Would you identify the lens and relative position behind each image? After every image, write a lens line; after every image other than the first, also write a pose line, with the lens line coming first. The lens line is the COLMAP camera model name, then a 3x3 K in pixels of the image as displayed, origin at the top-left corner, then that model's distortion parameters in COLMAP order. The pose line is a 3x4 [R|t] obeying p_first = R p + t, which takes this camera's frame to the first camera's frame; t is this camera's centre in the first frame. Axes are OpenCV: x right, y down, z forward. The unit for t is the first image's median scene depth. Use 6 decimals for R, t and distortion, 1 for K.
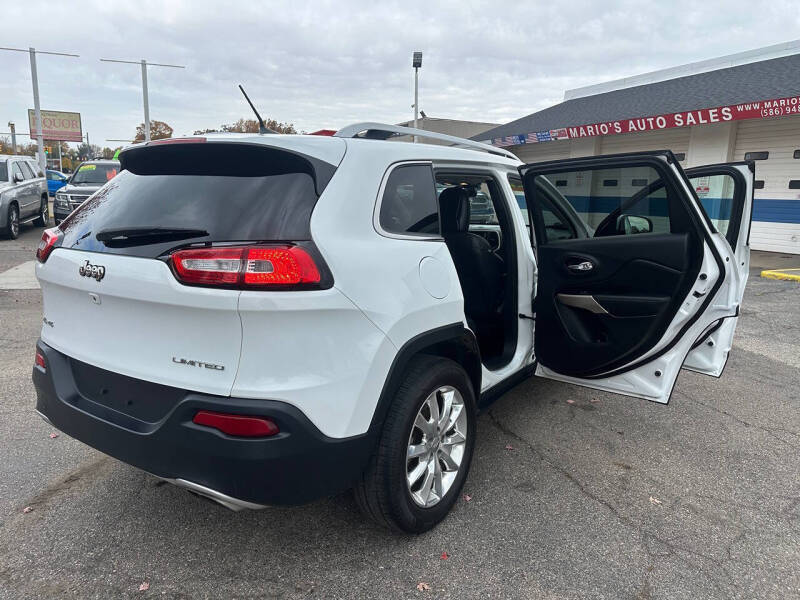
lens RADIAL K [[578.0, 0, 392.1], [0, 578.0, 297.7], [0, 0, 1]] dist [0.042757, -0.037072]
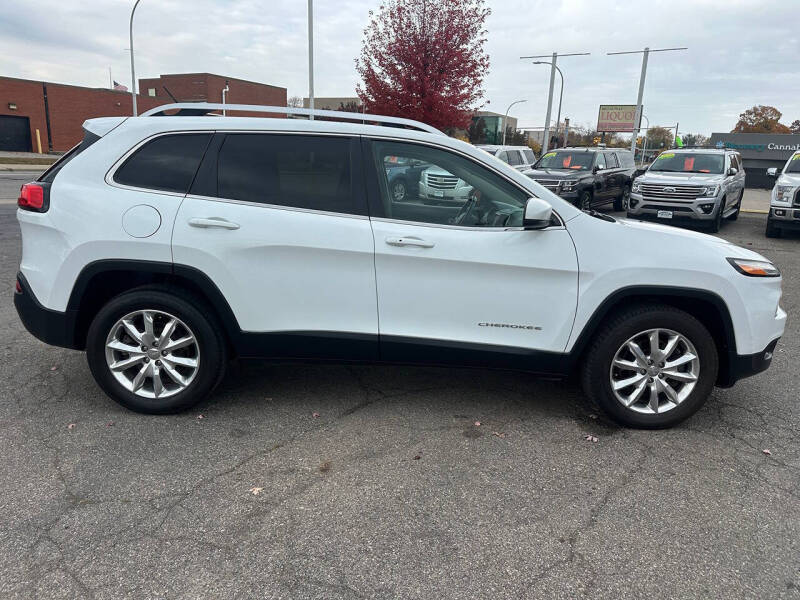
lens RADIAL K [[562.2, 0, 401.0], [0, 562.2, 299.8], [0, 0, 1]] dist [0.045009, -0.054637]
pose [[0.568733, 0.196413, -0.798727, 1.033968], [-0.175792, 0.977659, 0.115242, -0.079620], [0.803517, 0.074868, 0.590554, 0.522624]]
